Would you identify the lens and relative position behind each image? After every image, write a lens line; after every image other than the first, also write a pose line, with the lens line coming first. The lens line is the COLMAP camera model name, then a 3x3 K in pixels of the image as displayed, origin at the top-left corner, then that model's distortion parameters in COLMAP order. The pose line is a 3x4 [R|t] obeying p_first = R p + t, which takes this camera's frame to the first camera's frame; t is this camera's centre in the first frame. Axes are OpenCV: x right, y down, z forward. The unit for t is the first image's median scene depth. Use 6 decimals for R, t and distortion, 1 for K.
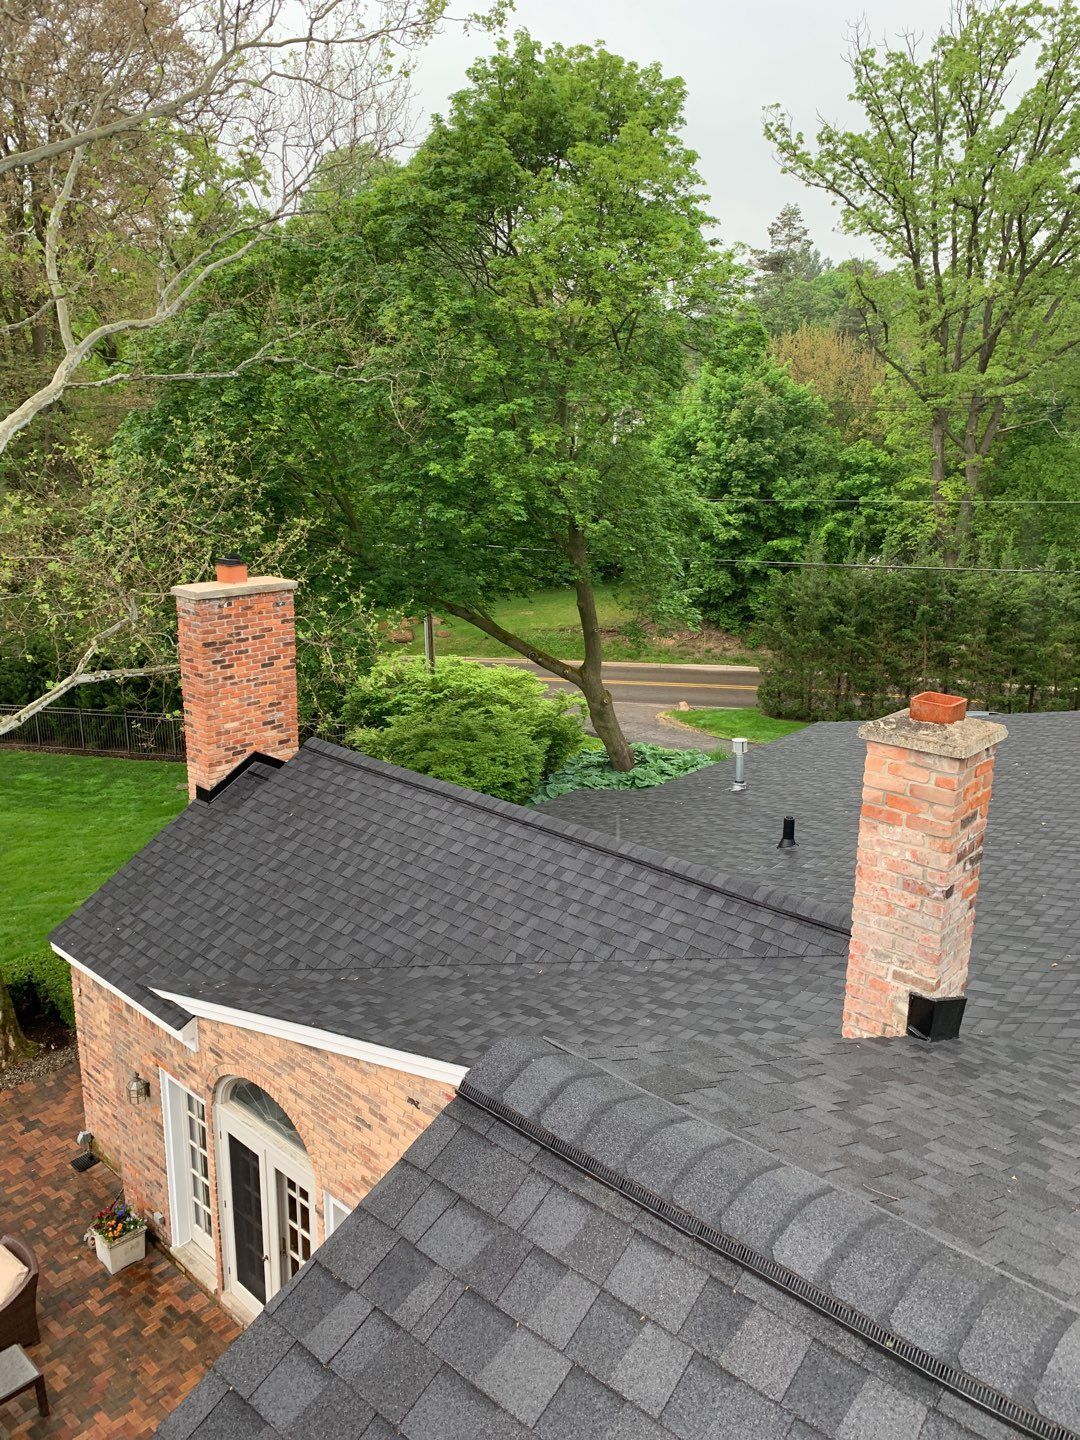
lens RADIAL K [[1090.6, 0, 540.0], [0, 1090.6, 720.0], [0, 0, 1]] dist [-0.010891, 0.005117]
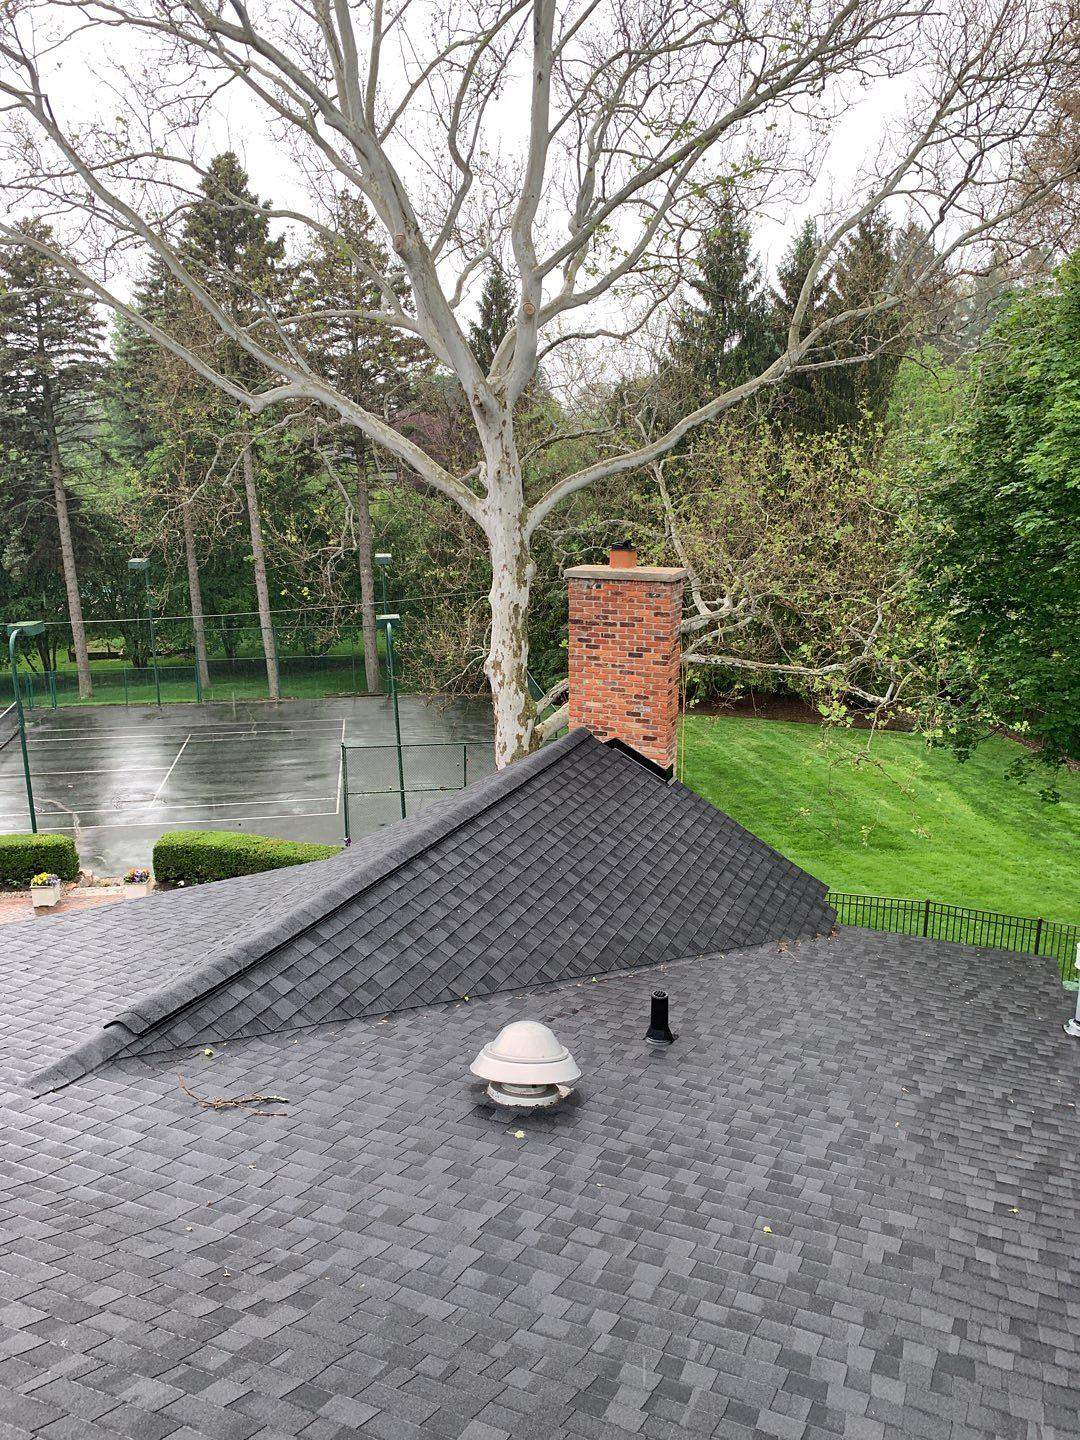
lens RADIAL K [[1082.9, 0, 540.0], [0, 1082.9, 720.0], [0, 0, 1]] dist [0.006871, -0.017925]
pose [[0.315943, 0.214838, -0.924134, 0.208020], [-0.240713, 0.960307, 0.140952, -0.036327], [0.917735, 0.177918, 0.355117, 0.191153]]
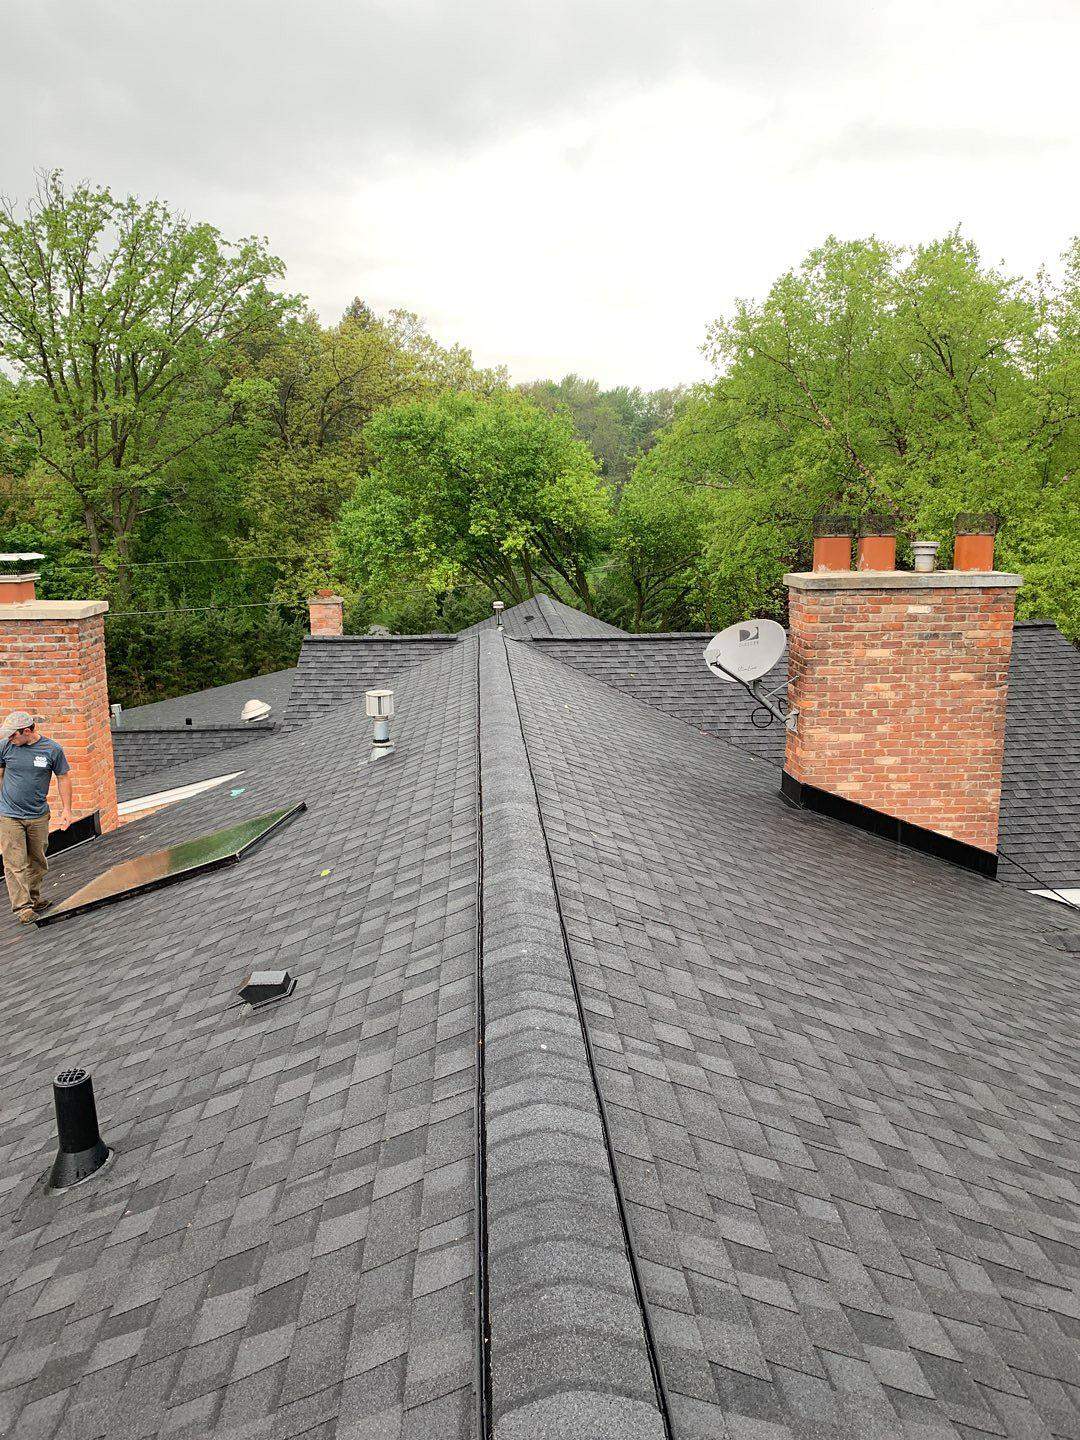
lens RADIAL K [[1082.9, 0, 540.0], [0, 1082.9, 720.0], [0, 0, 1]] dist [0.006871, -0.017925]
pose [[0.700797, -0.157948, 0.695655, -0.179787], [0.206645, 0.978317, 0.013954, 0.053224], [-0.682775, 0.133974, 0.718241, -0.210191]]
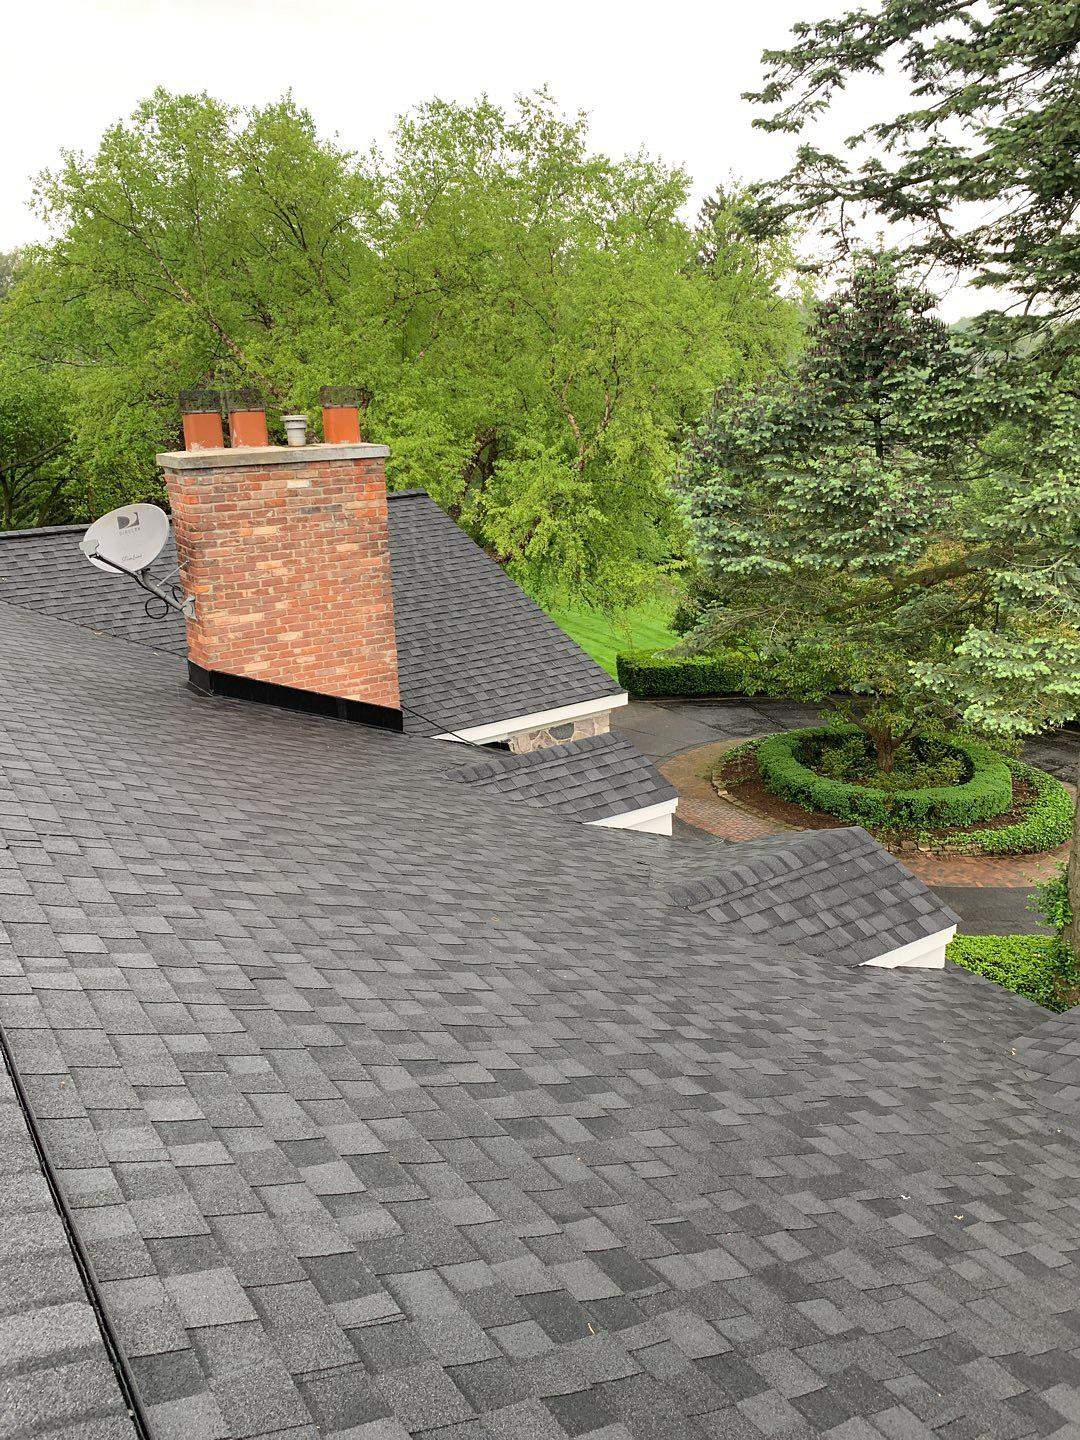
lens RADIAL K [[1082.9, 0, 540.0], [0, 1082.9, 720.0], [0, 0, 1]] dist [0.006871, -0.017925]
pose [[0.231827, -0.313170, 0.920967, -0.178659], [0.281061, 0.927944, 0.244794, 0.054934], [-0.931268, 0.202098, 0.303143, -0.212439]]
